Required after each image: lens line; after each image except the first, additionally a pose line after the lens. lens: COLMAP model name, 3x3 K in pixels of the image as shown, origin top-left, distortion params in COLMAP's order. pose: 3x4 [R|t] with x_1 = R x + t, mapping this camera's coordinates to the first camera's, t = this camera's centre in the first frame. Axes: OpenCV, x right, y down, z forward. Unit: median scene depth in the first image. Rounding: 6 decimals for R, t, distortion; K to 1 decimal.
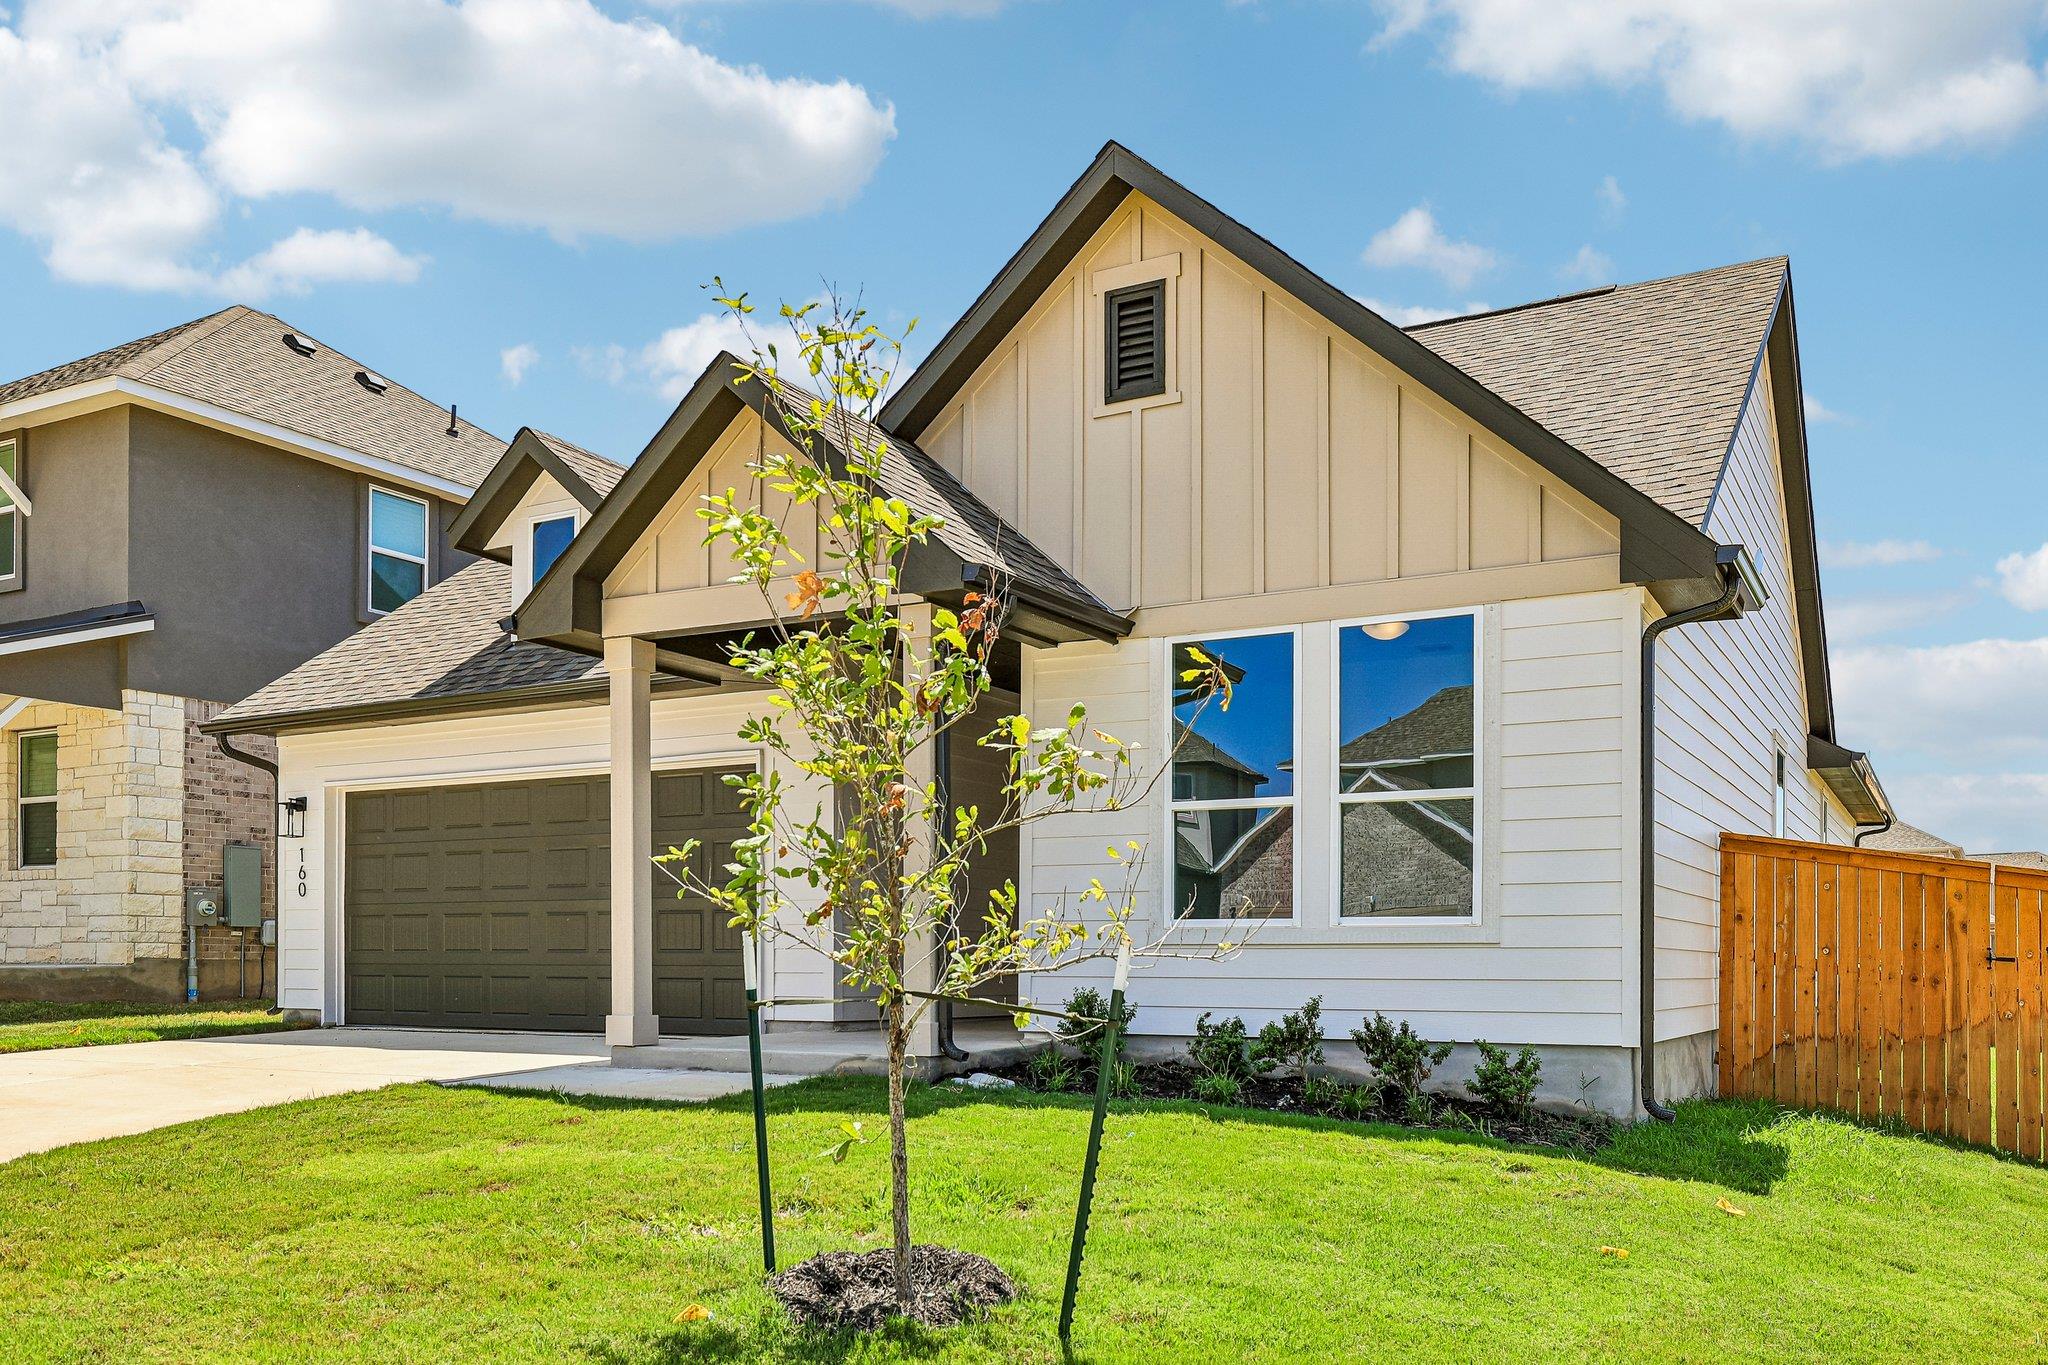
lens RADIAL K [[1650.2, 0, 1024.0], [0, 1650.2, 682.5], [0, 0, 1]] dist [0.089096, 0.001484]
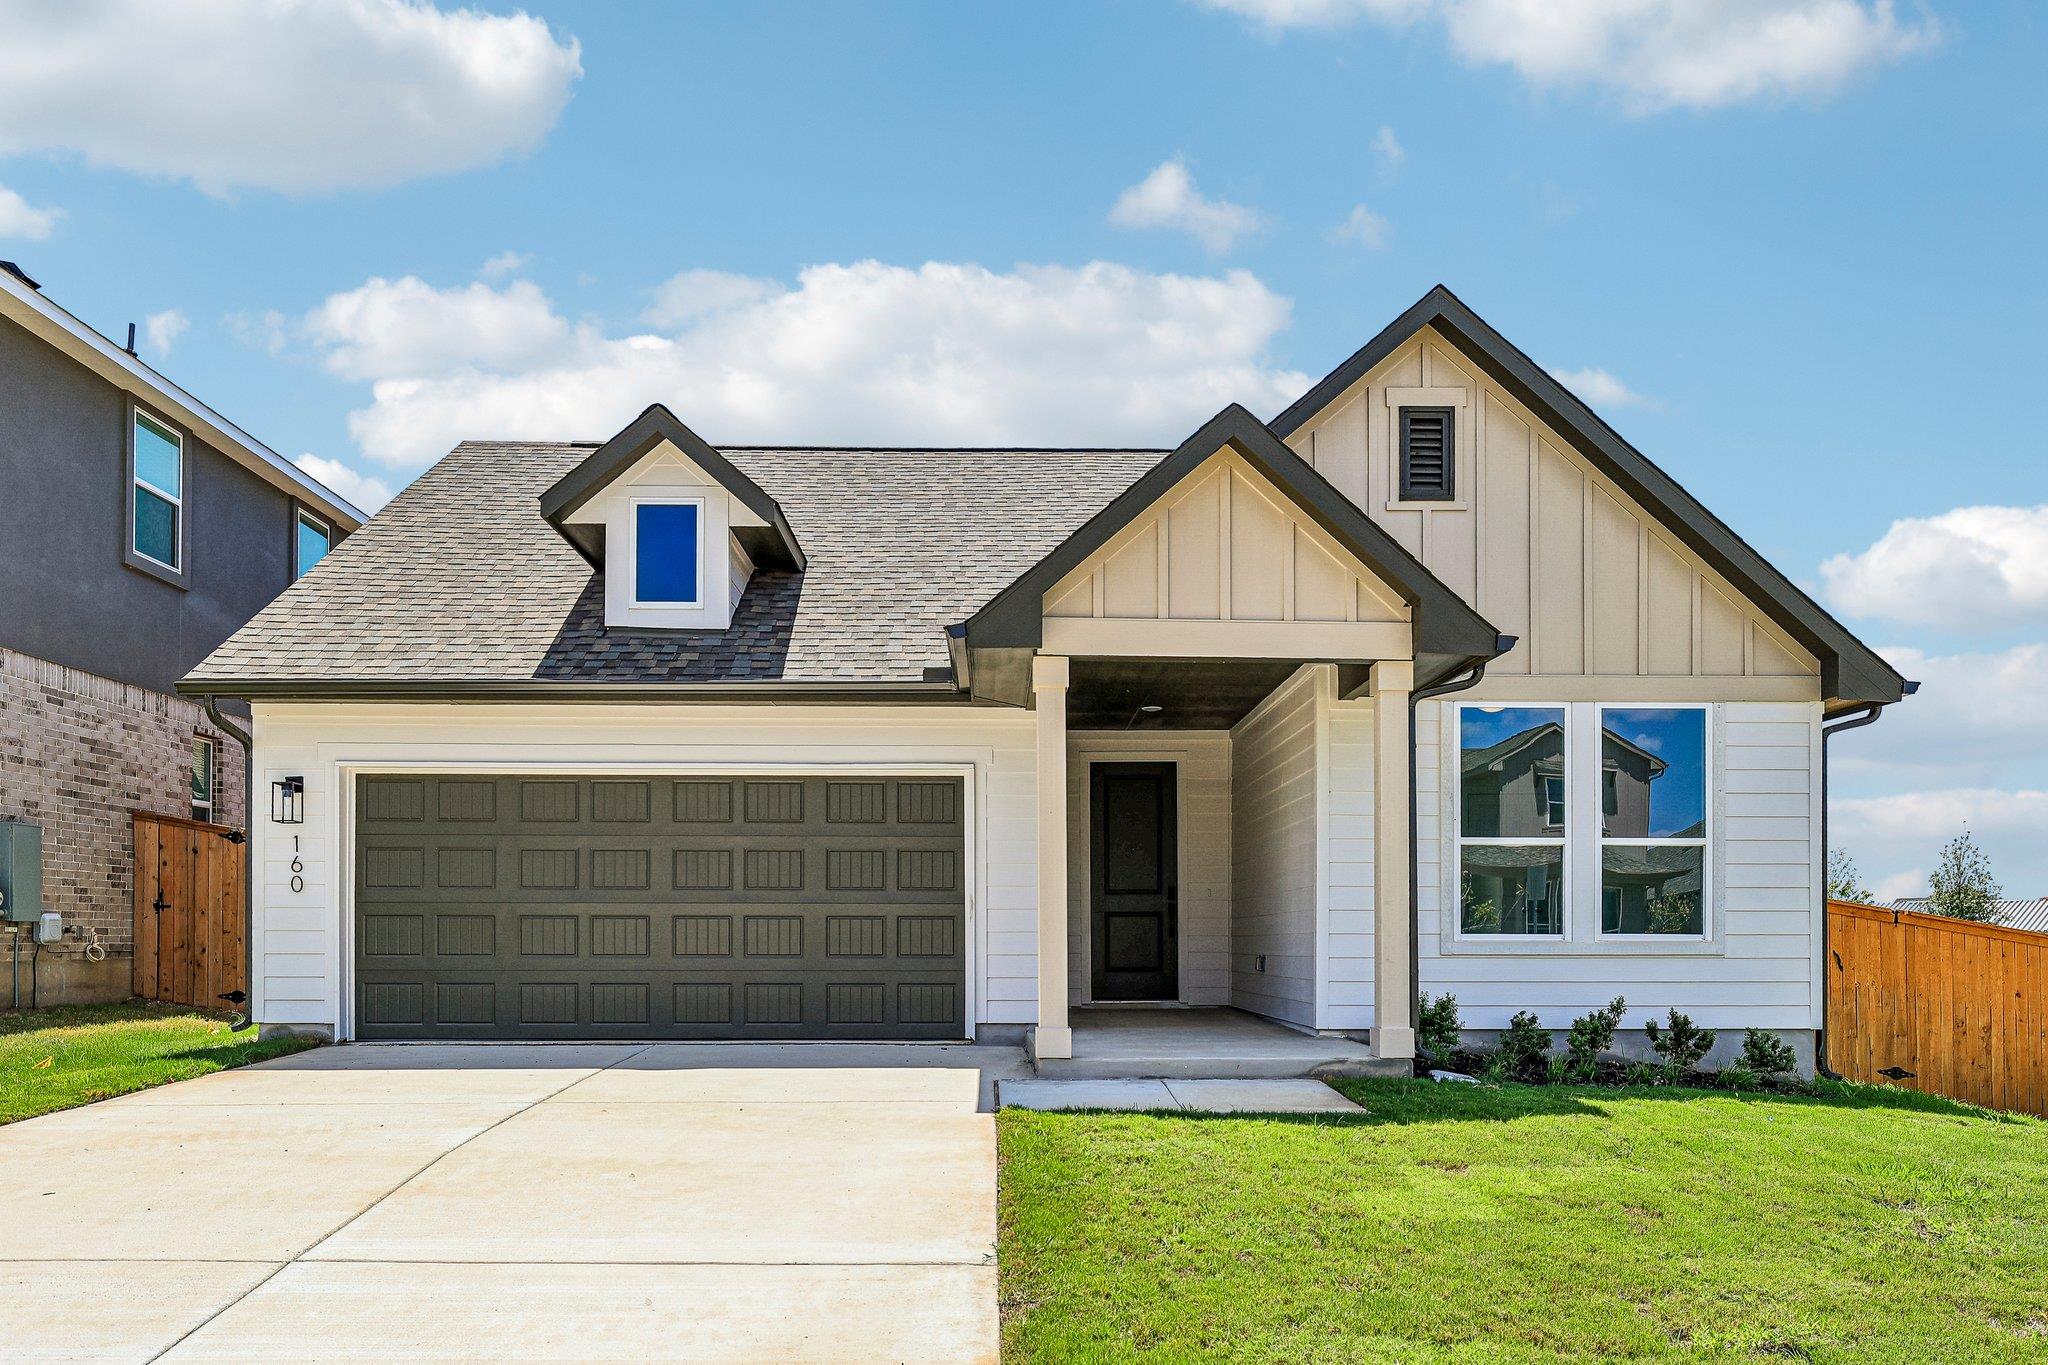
lens RADIAL K [[1384.5, 0, 1020.4], [0, 1384.5, 711.9], [0, 0, 1]] dist [-0.005775, -0.000633]
pose [[0.857026, 0.085080, 0.508201, -0.734641], [-0.082891, 0.996193, -0.026989, 0.035639], [-0.508562, -0.018995, 0.860816, 0.306443]]
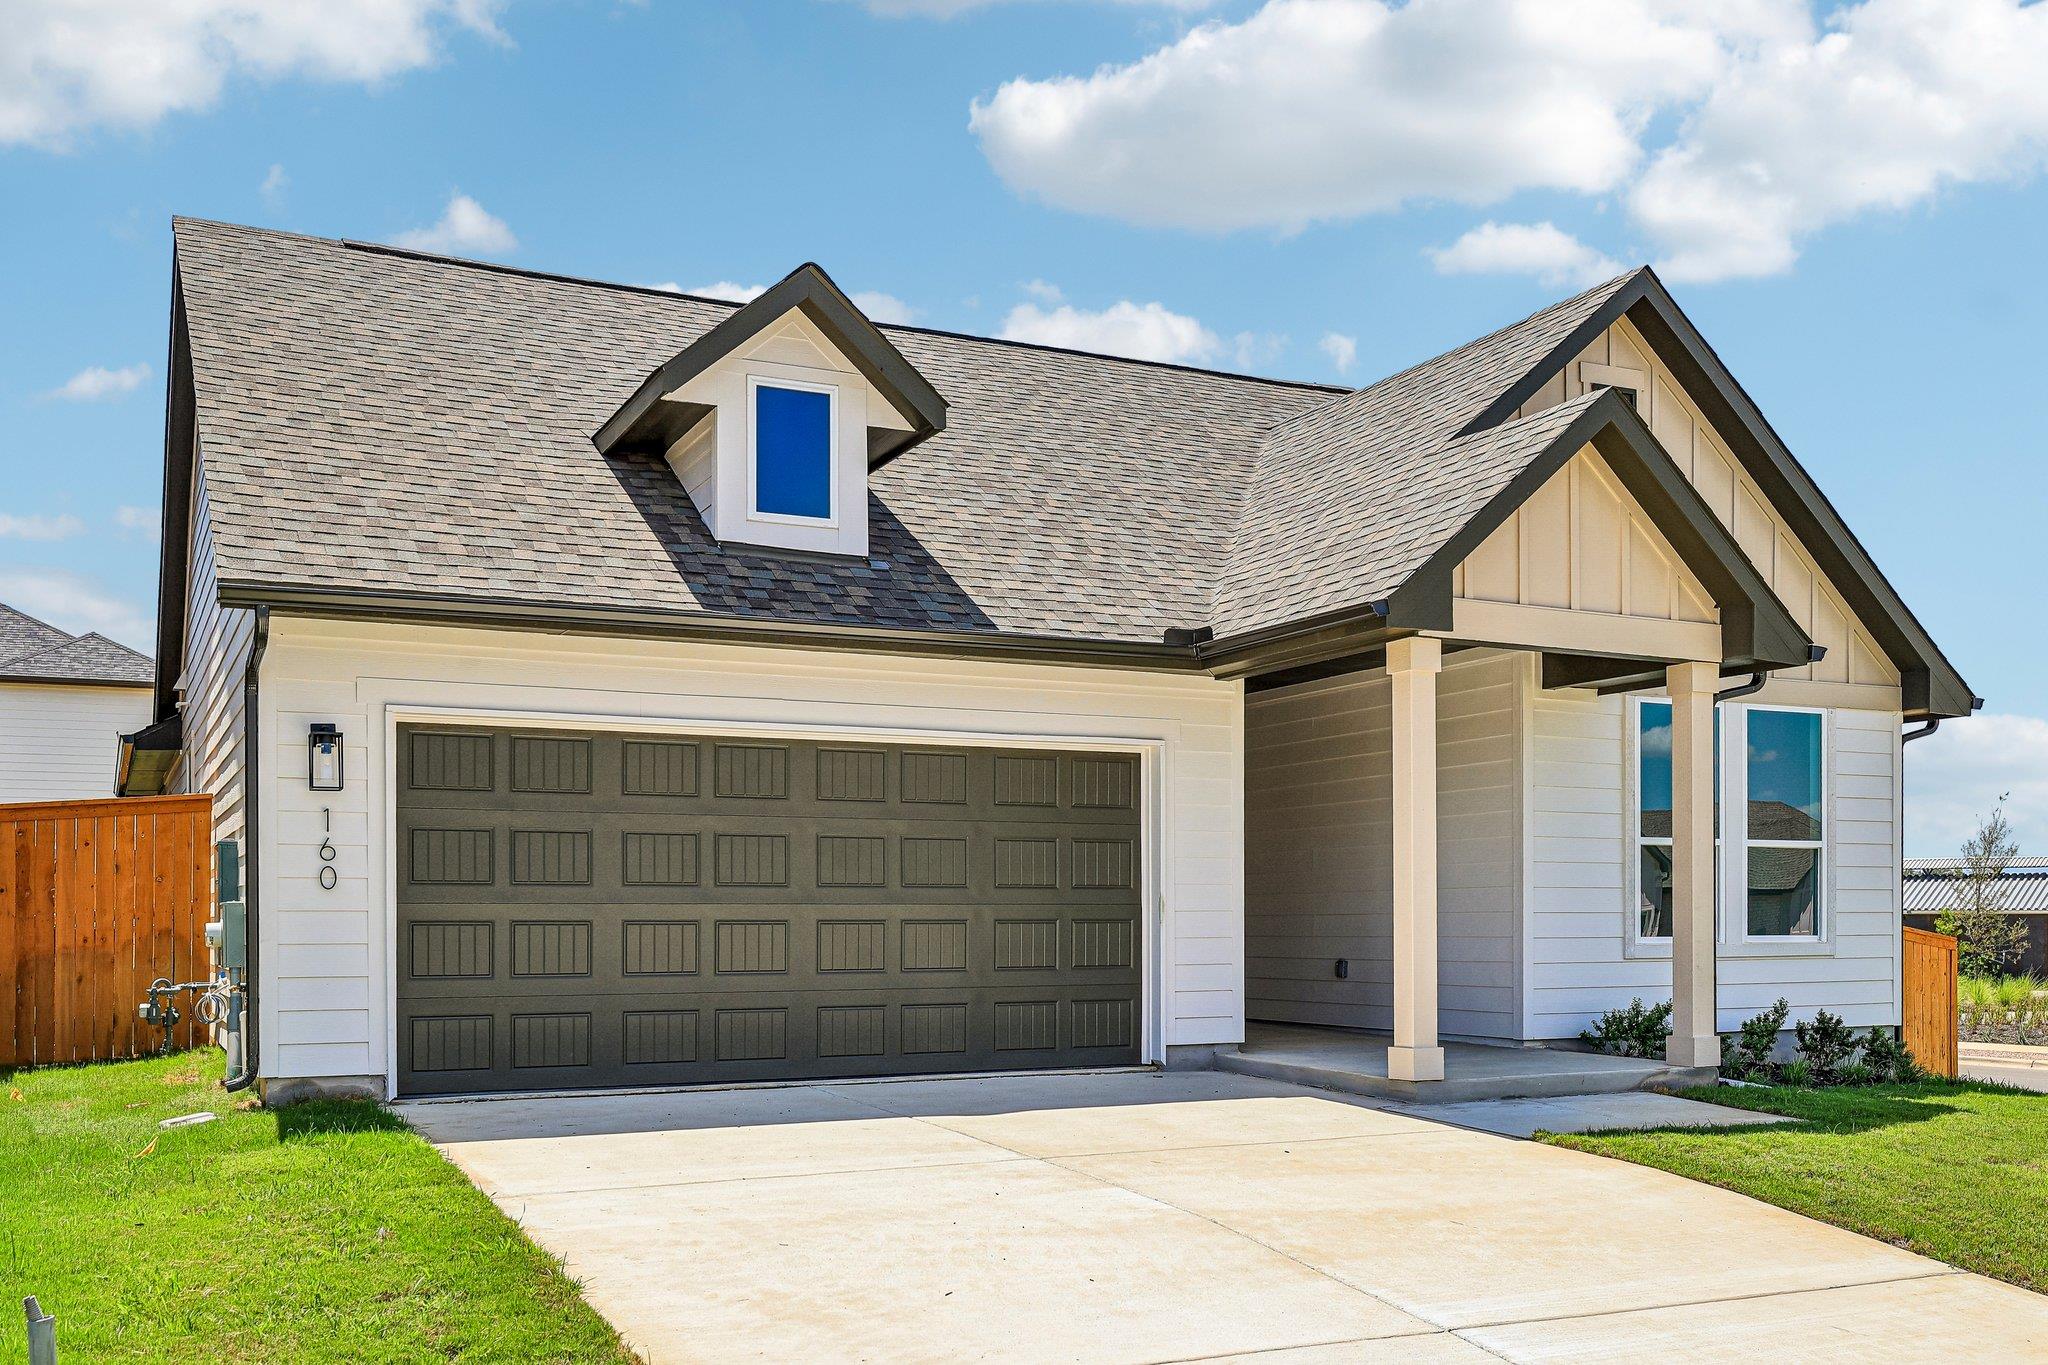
lens RADIAL K [[1890.6, 0, 1025.6], [0, 1890.6, 610.7], [0, 0, 1]] dist [0.002181, -0.001609]
pose [[0.555032, 0.141437, 0.819717, -1.320359], [-0.122494, 0.988593, -0.087634, 0.087450], [-0.822761, -0.051771, 0.566025, 0.631861]]
